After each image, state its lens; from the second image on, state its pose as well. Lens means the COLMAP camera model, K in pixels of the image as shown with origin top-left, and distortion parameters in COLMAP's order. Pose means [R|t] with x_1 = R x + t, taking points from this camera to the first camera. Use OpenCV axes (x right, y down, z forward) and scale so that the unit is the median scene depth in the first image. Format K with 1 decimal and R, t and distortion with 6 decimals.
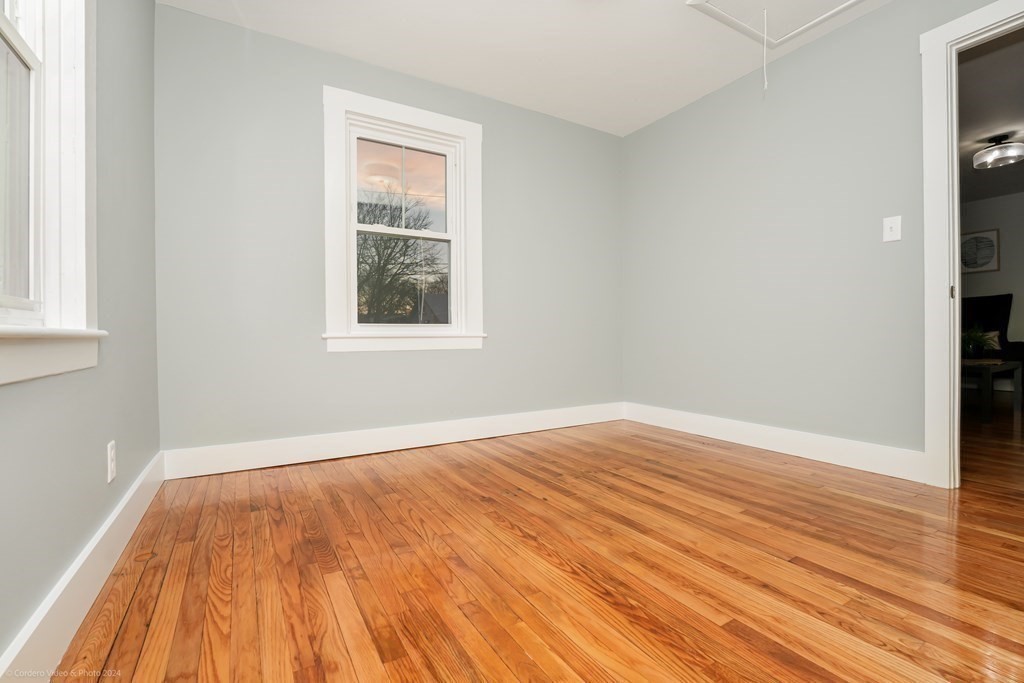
lens RADIAL K [[452.5, 0, 506.9], [0, 452.5, 338.1], [0, 0, 1]] dist [-0.001309, 0.006829]
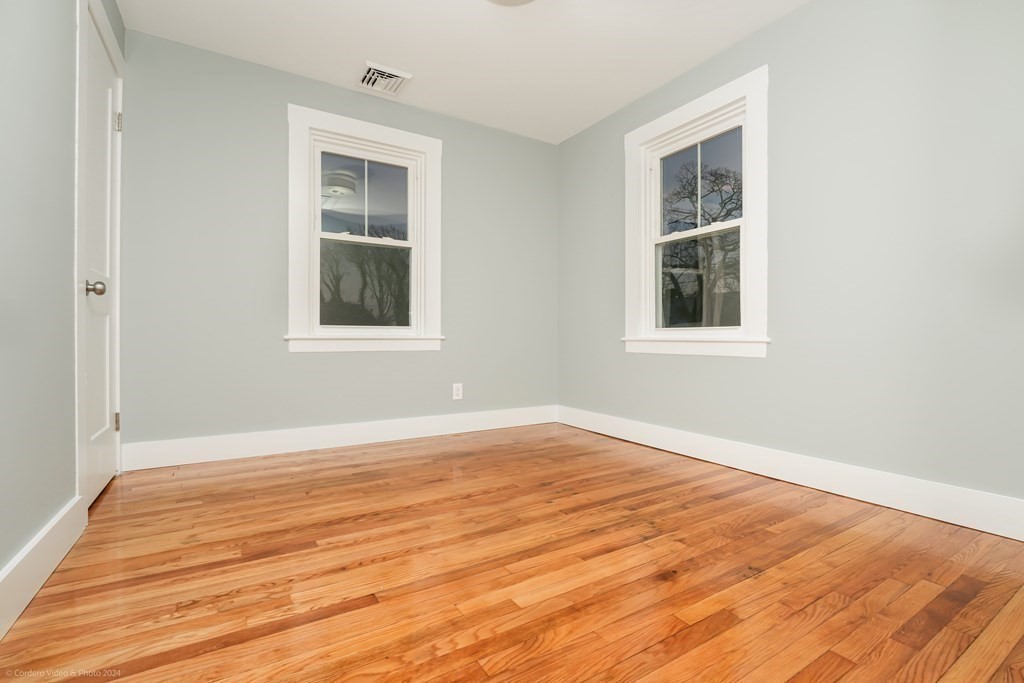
lens RADIAL K [[452.5, 0, 506.9], [0, 452.5, 338.1], [0, 0, 1]] dist [-0.001309, 0.006829]
pose [[0.014821, -0.001274, -0.999889, 1.207454], [-0.003264, 0.999994, -0.001322, -0.002093], [0.999885, 0.003283, 0.014816, 1.000593]]
